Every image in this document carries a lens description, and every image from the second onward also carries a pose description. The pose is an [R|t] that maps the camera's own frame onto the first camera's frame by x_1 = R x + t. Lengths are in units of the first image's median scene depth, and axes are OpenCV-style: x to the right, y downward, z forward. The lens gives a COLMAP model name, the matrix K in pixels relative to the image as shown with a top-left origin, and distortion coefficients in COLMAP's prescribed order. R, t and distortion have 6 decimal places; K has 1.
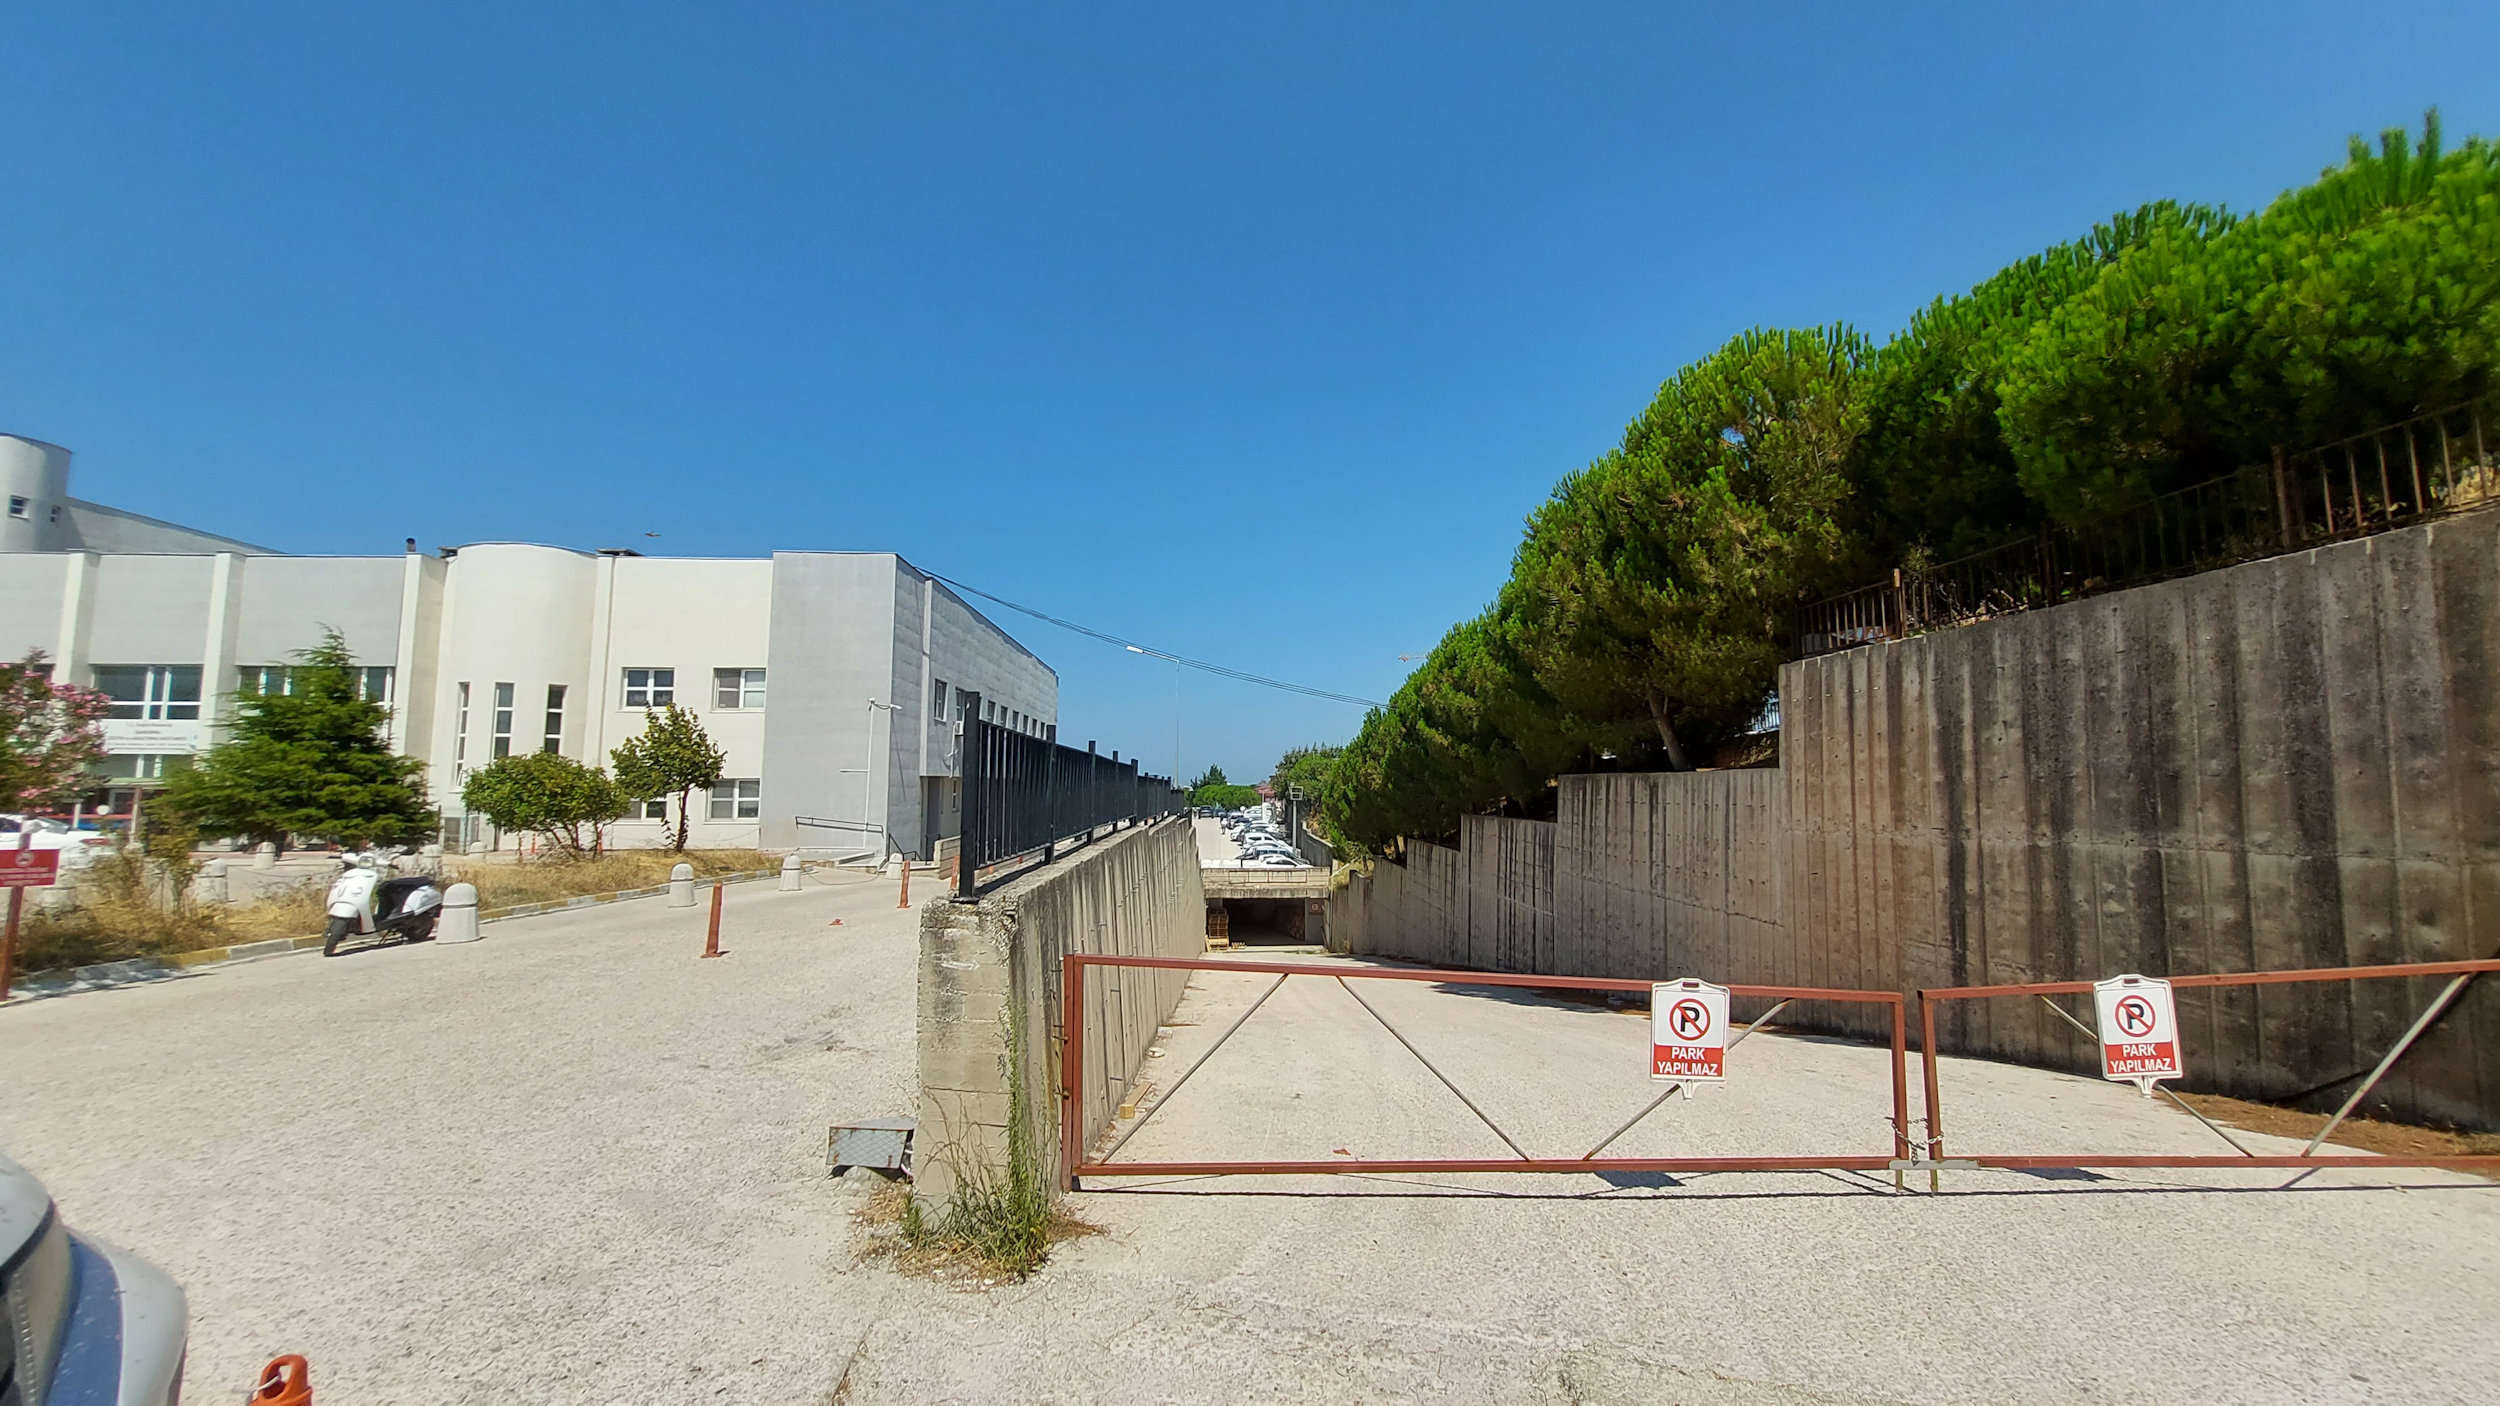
lens RADIAL K [[951.3, 0, 1257.1], [0, 951.3, 705.6], [0, 0, 1]] dist [-0.007945, -0.001189]
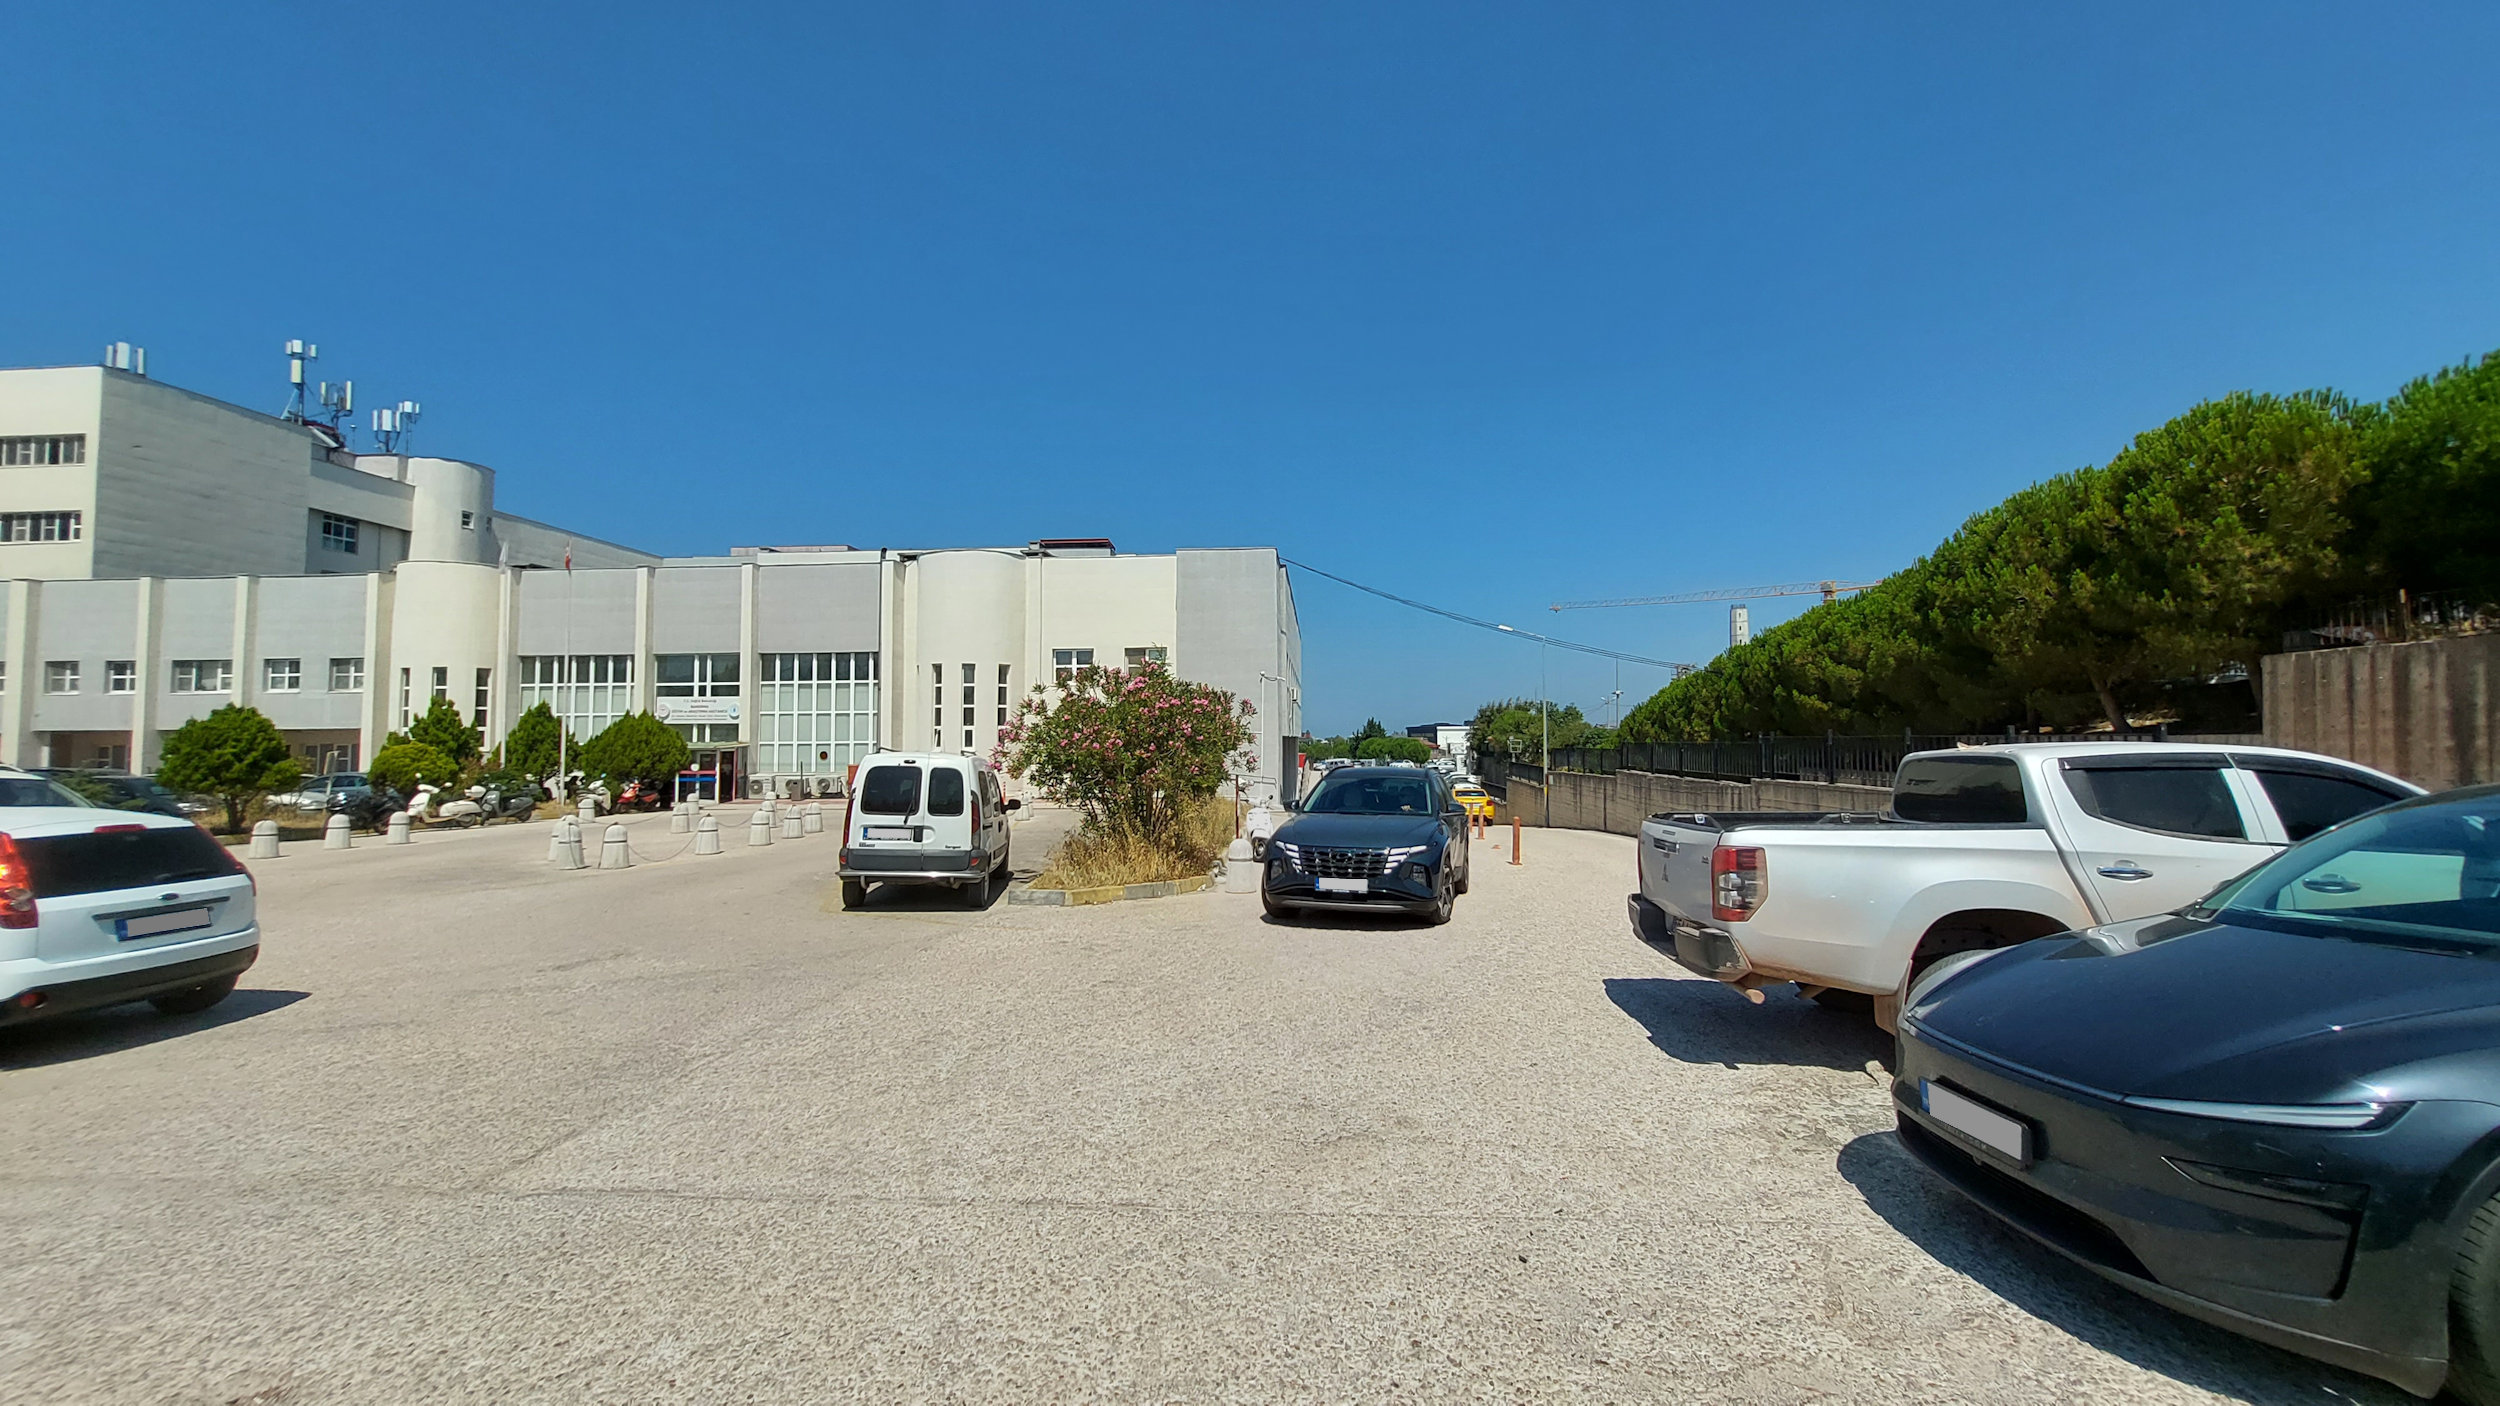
lens RADIAL K [[951.3, 0, 1240.7], [0, 951.3, 715.1], [0, 0, 1]] dist [-0.007945, -0.001189]
pose [[0.992106, -0.008605, -0.125109, -0.602908], [0.016162, 0.998097, 0.059516, -0.053176], [0.124358, -0.061068, 0.990356, -0.407316]]
